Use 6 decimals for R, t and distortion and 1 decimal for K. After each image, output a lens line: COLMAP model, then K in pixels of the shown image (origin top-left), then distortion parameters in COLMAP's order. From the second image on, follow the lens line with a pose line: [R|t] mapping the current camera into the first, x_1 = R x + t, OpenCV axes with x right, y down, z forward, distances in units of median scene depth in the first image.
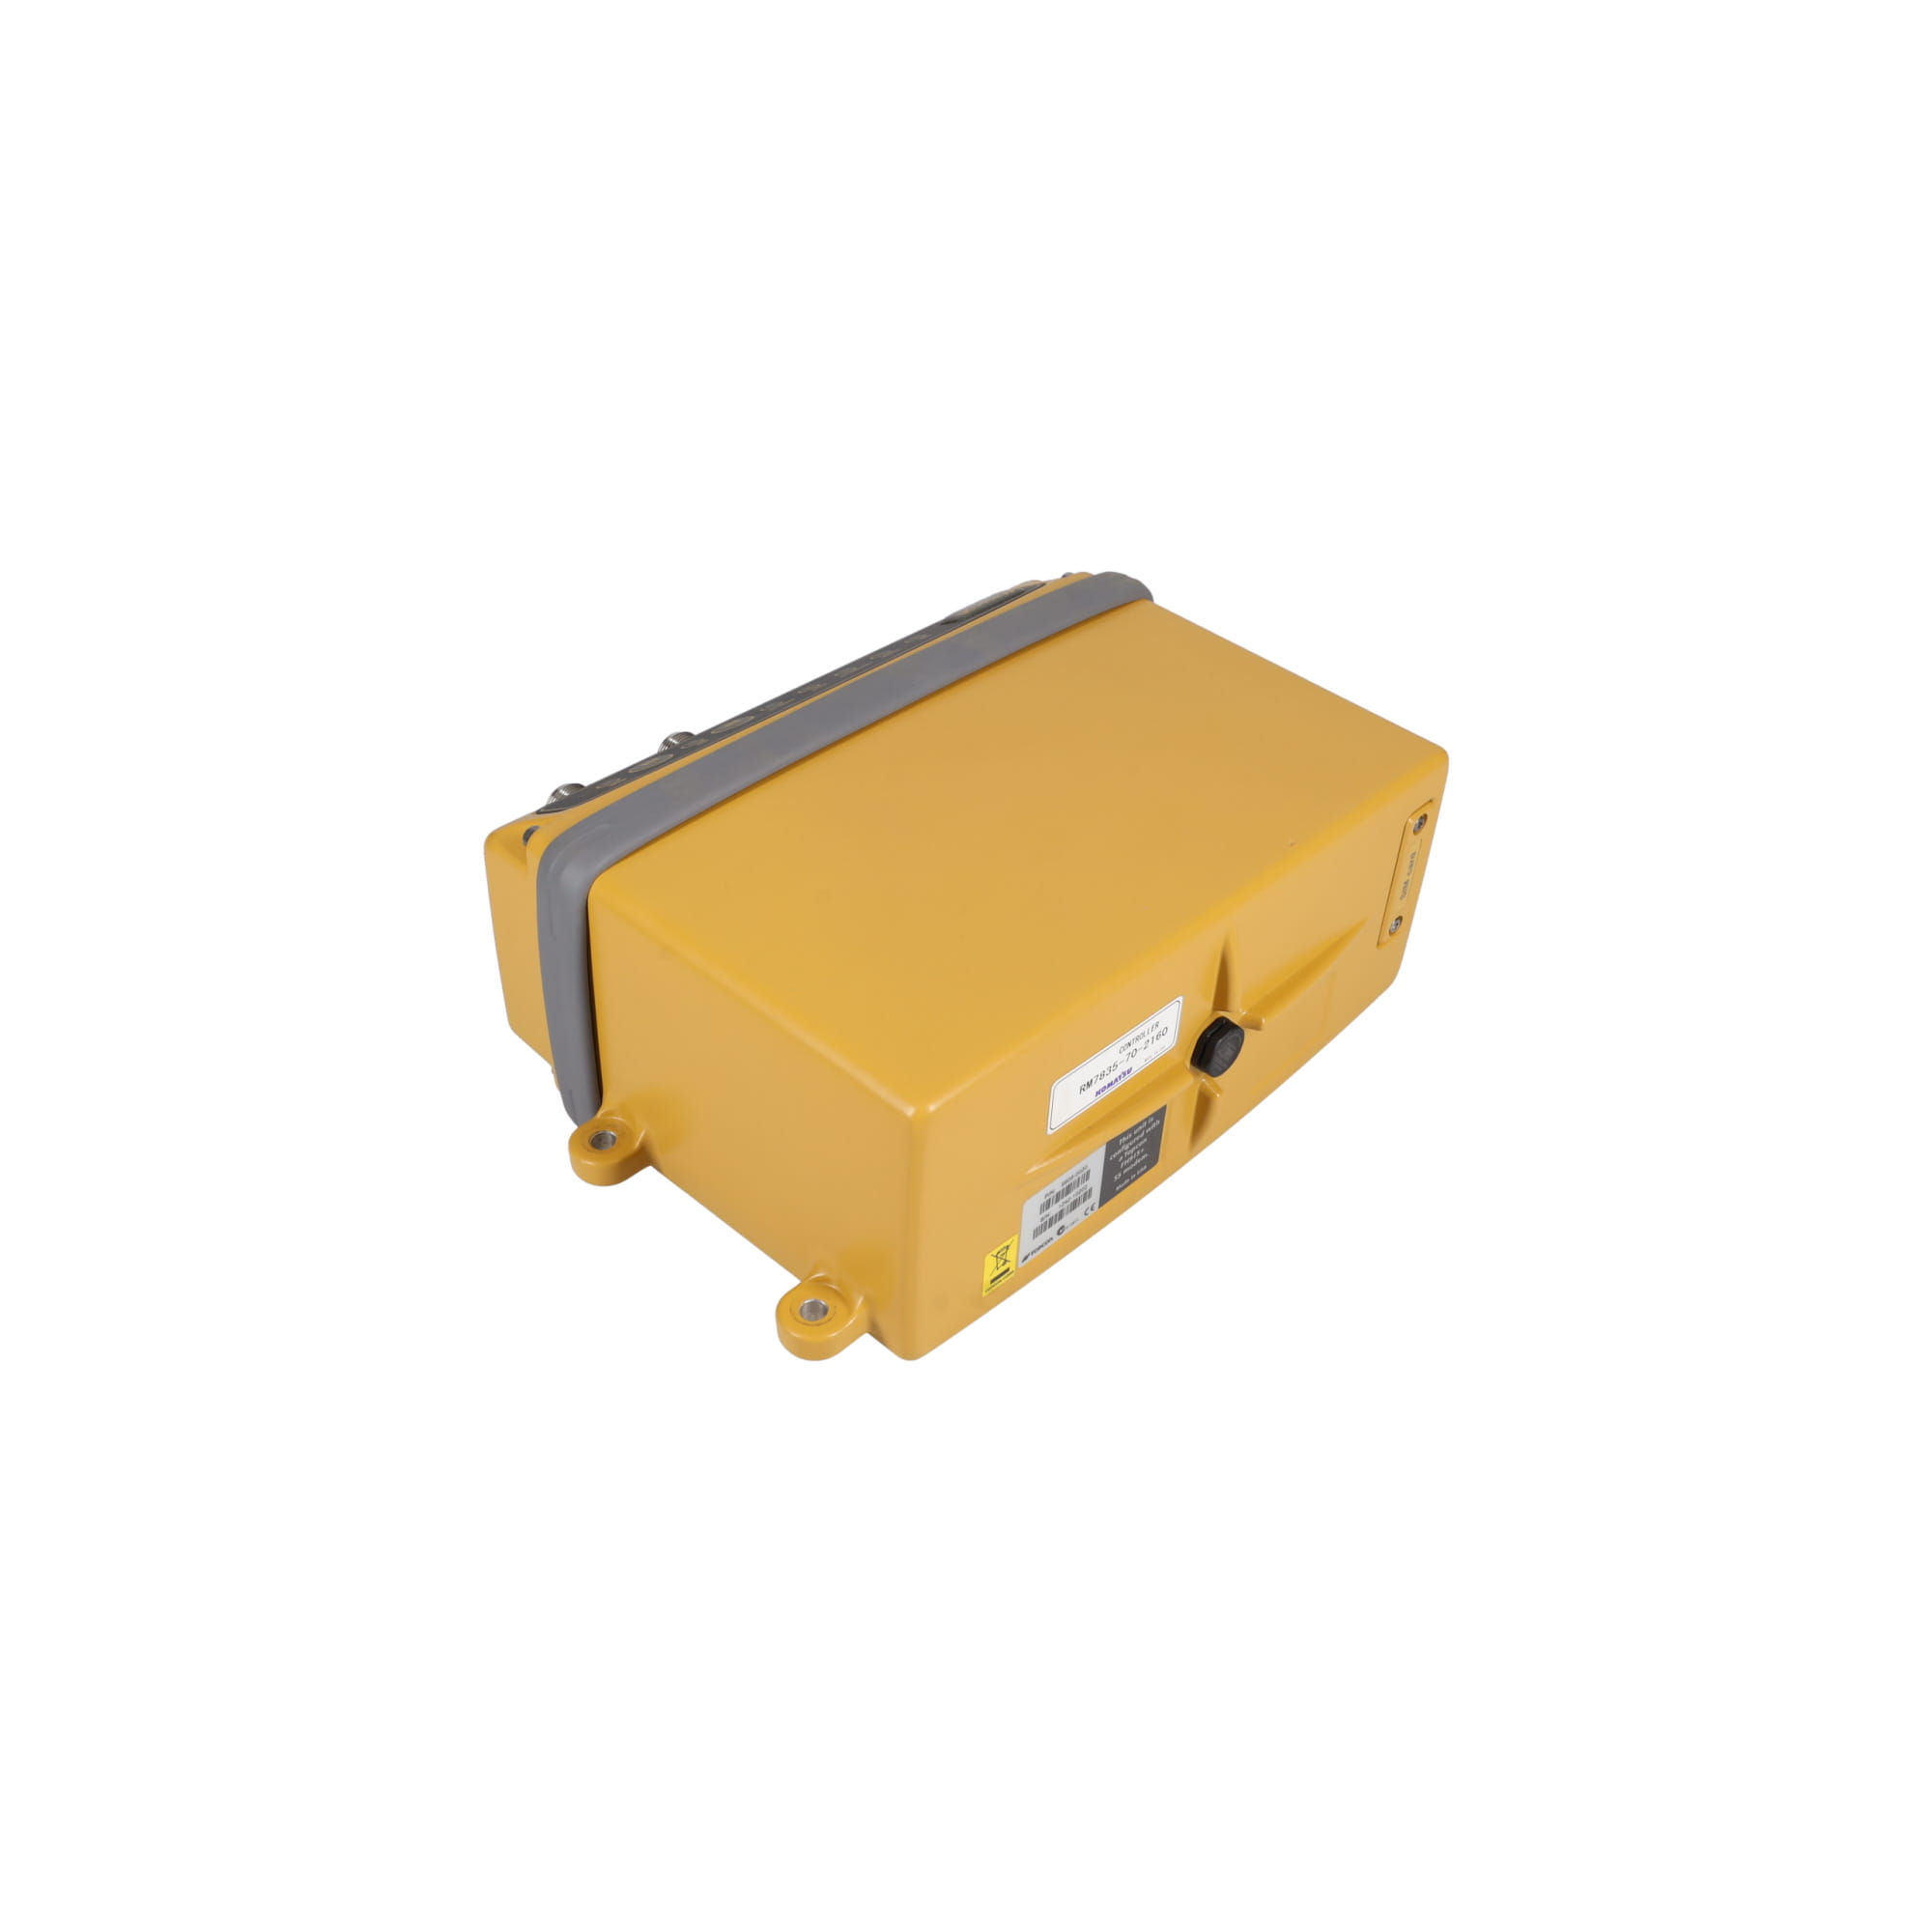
lens RADIAL K [[1900.8, 0, 966.0], [0, 1900.8, 966.0], [0, 0, 1]] dist [0.000589, 0.000007]
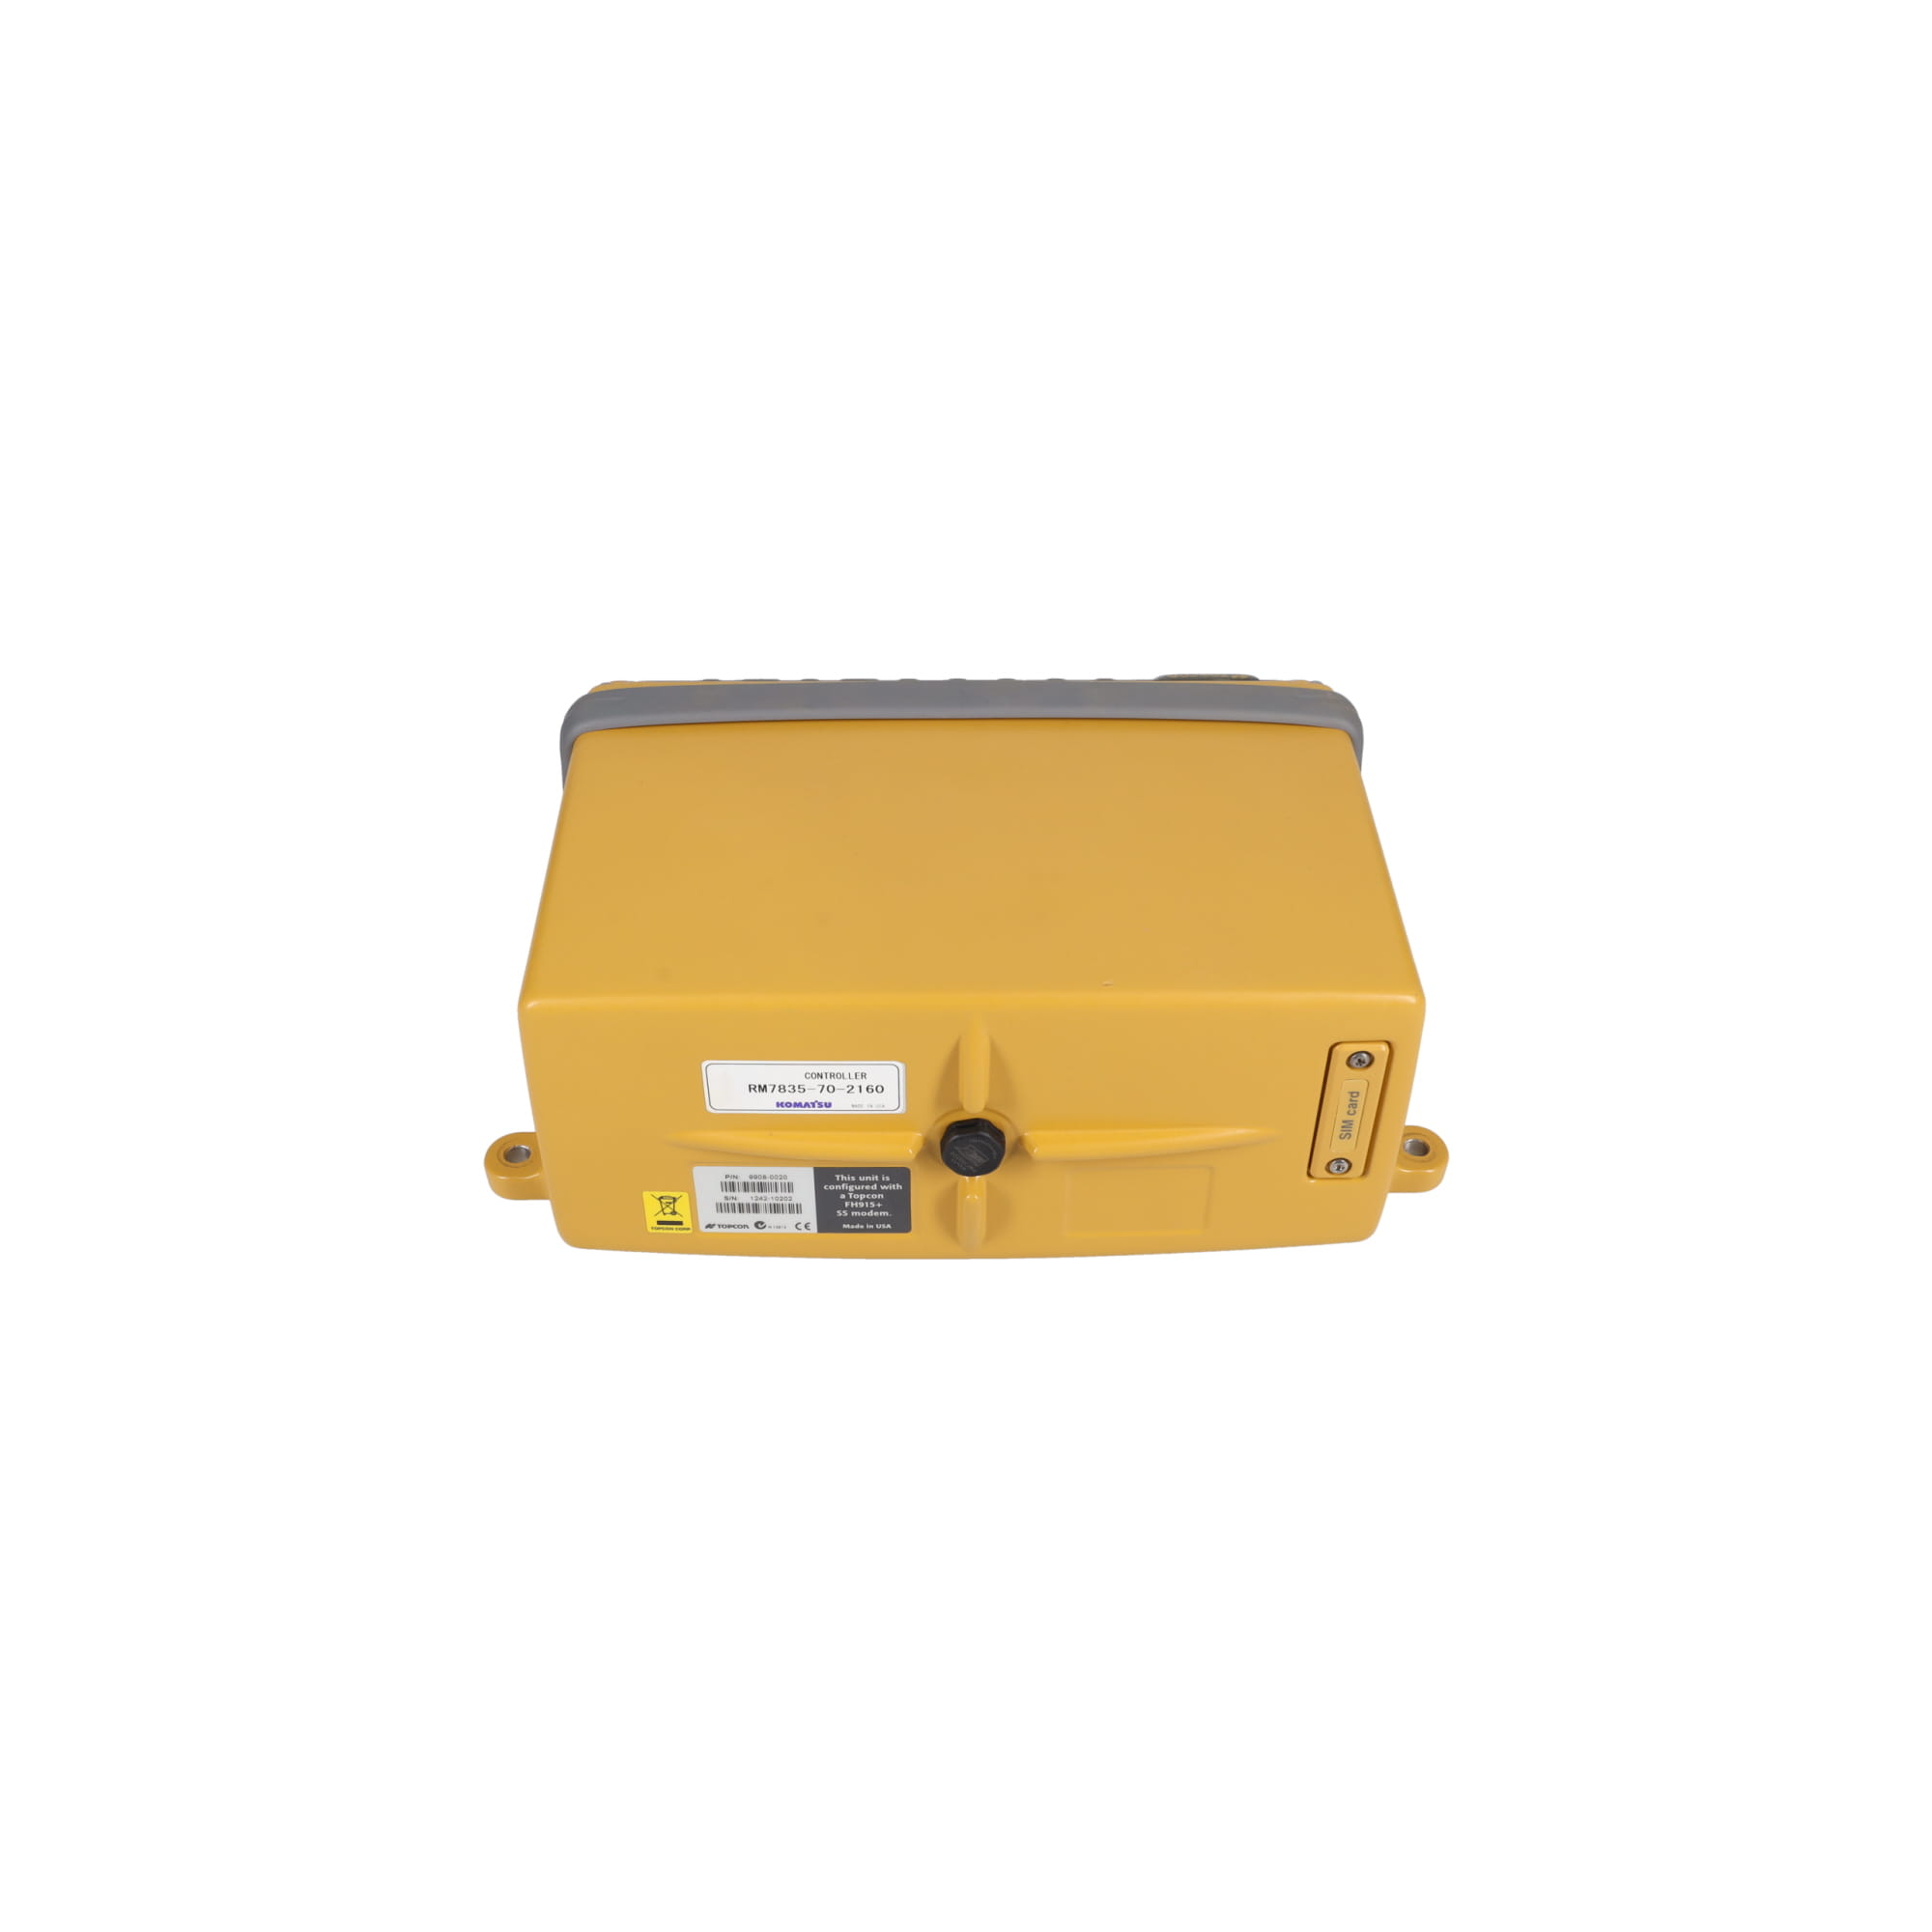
lens RADIAL K [[1900.8, 0, 966.0], [0, 1900.8, 966.0], [0, 0, 1]] dist [0.000589, 0.000007]
pose [[0.705687, 0.424181, -0.567517, 0.626820], [-0.437818, 0.890827, 0.121423, -0.150298], [0.557065, 0.162782, 0.814359, 0.215015]]
